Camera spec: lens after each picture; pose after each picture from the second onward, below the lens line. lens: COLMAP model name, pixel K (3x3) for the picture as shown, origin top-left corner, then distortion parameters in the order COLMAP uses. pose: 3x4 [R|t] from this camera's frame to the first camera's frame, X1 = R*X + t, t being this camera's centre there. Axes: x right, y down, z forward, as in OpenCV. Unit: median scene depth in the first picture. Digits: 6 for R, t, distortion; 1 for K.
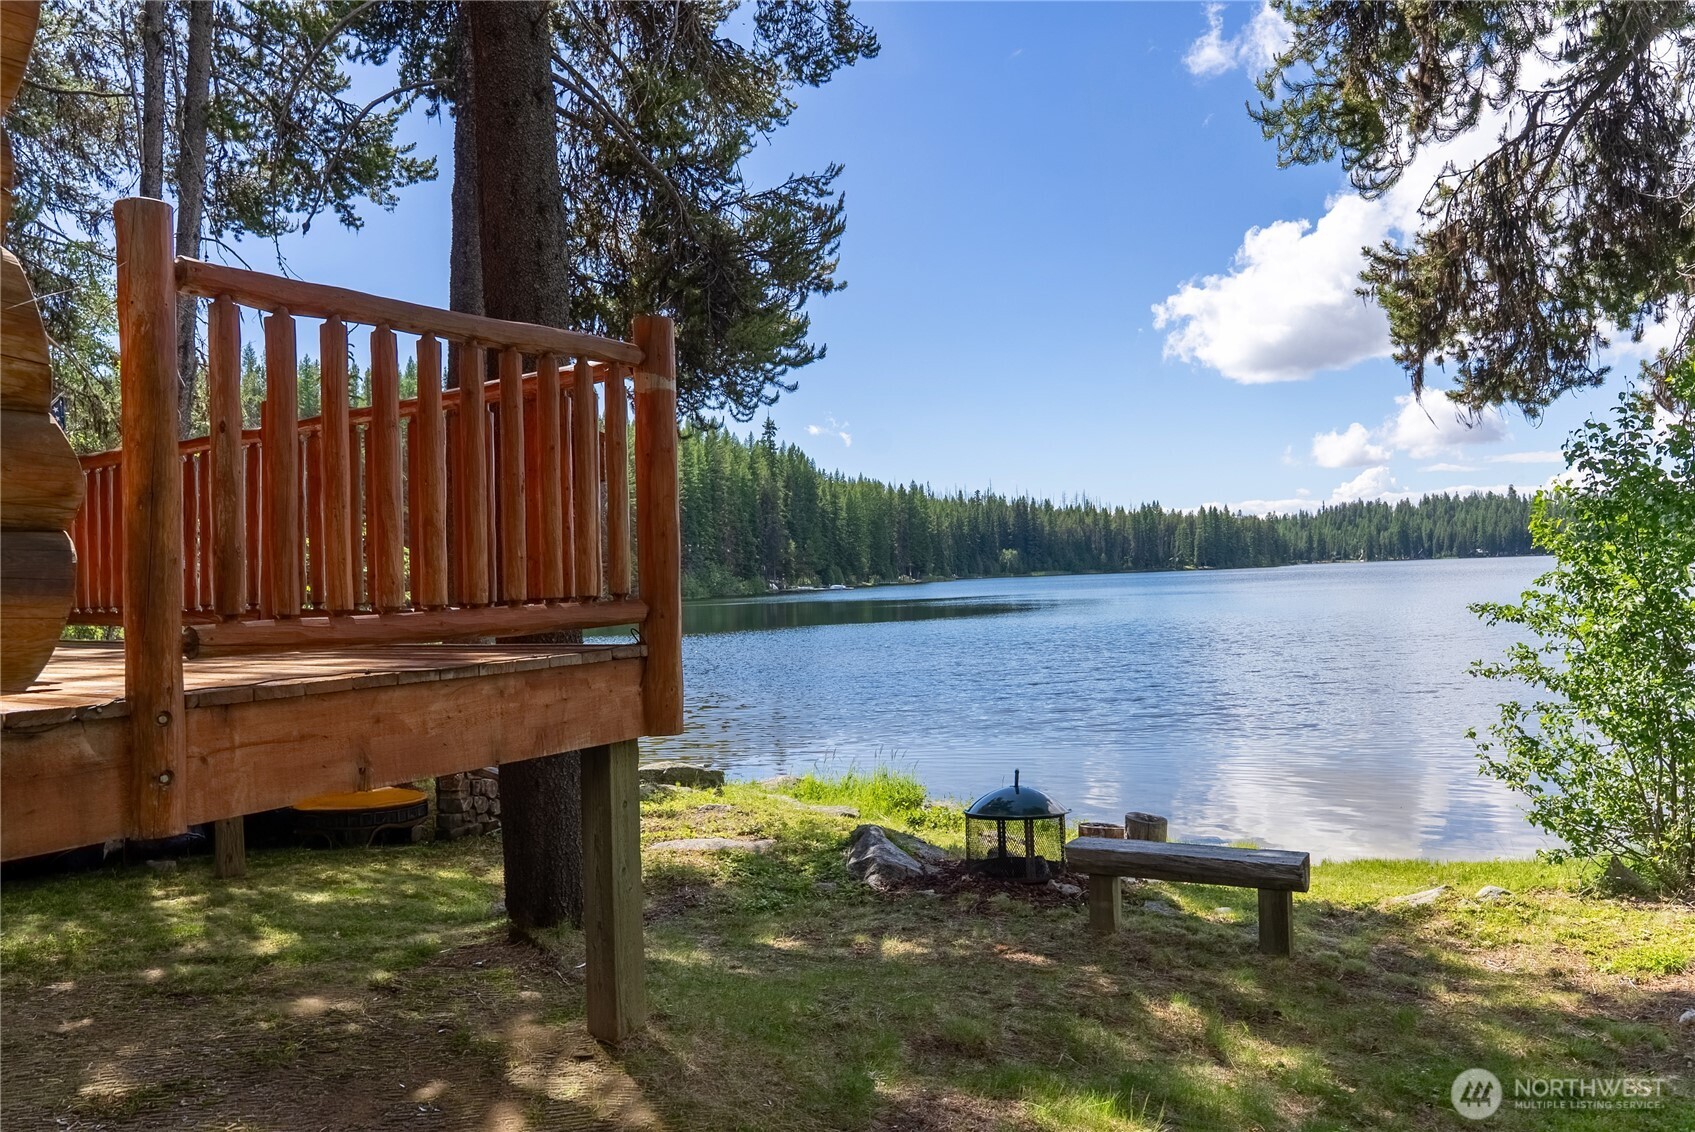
lens RADIAL K [[1146.5, 0, 852.3], [0, 1146.5, 563.8], [0, 0, 1]] dist [-0.008983, -0.005827]
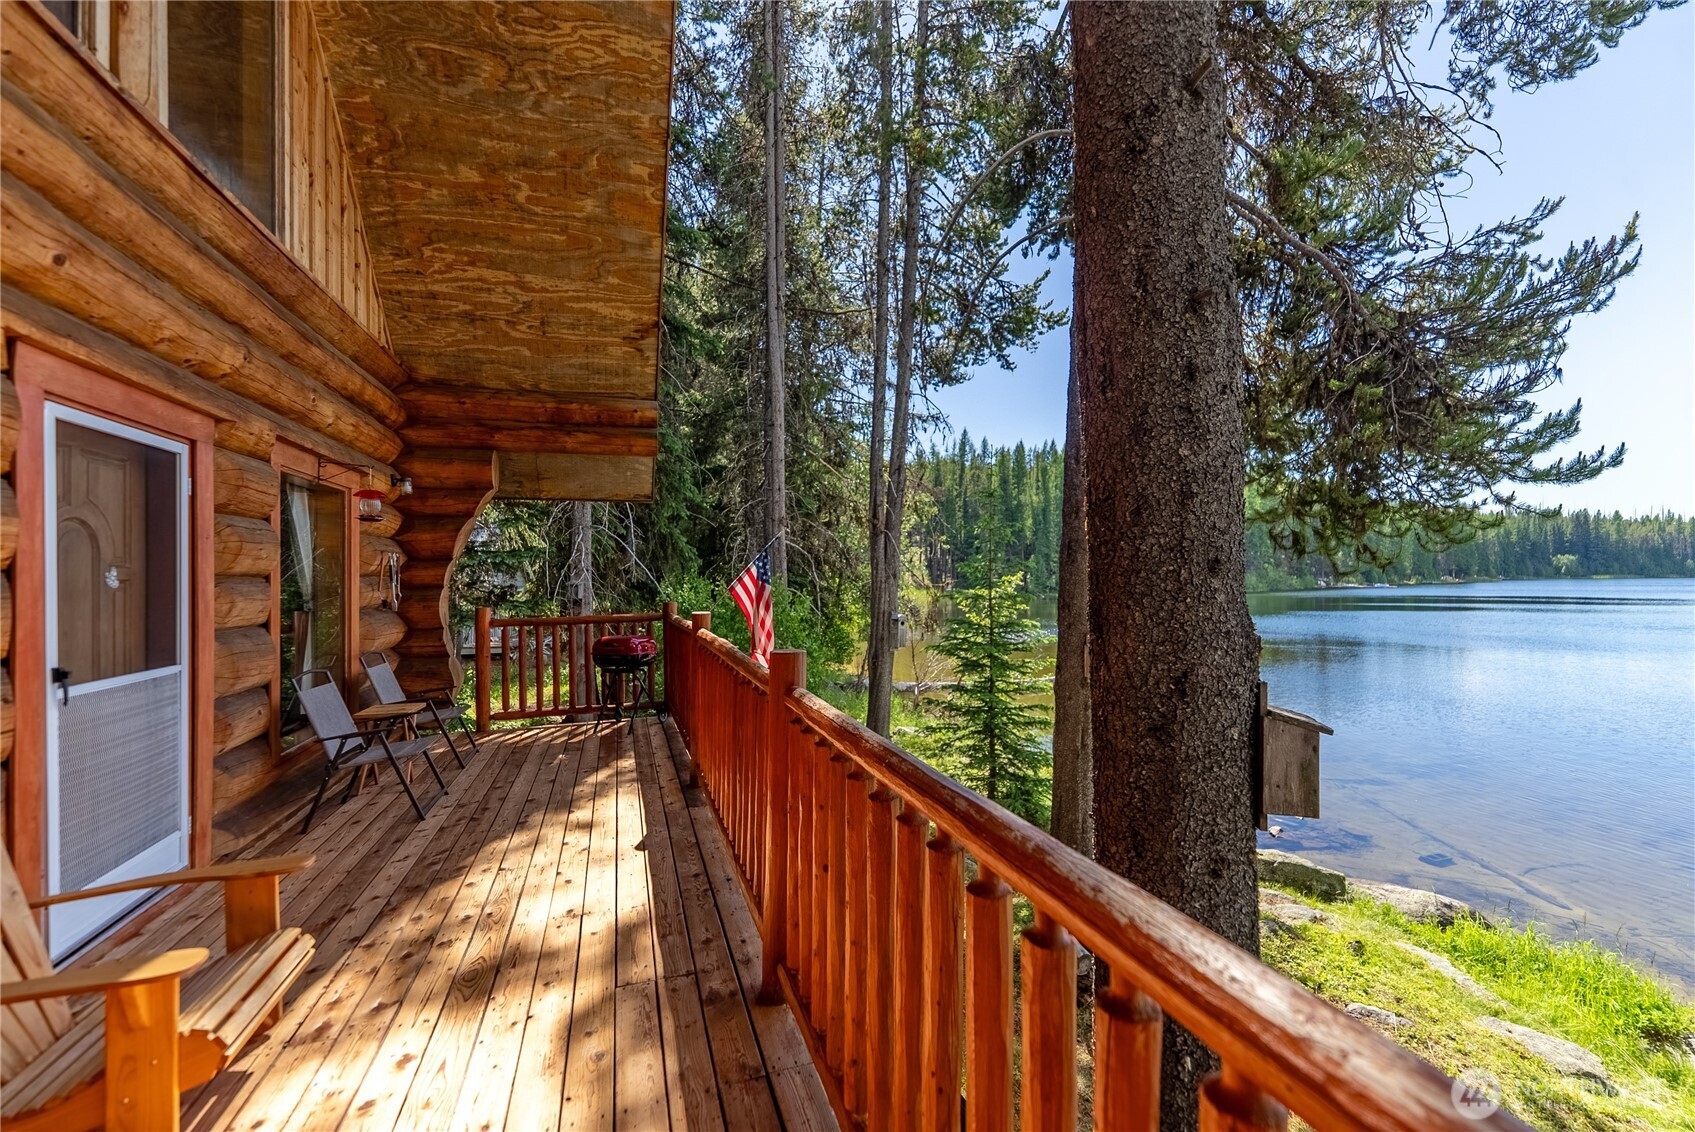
lens RADIAL K [[687.3, 0, 849.2], [0, 687.3, 567.0], [0, 0, 1]] dist [0.000264, 0.000215]
pose [[0.785766, 0.018569, -0.618245, -0.069141], [-0.012063, 0.999819, 0.014698, -0.066366], [0.618406, -0.004092, 0.785848, 0.226774]]
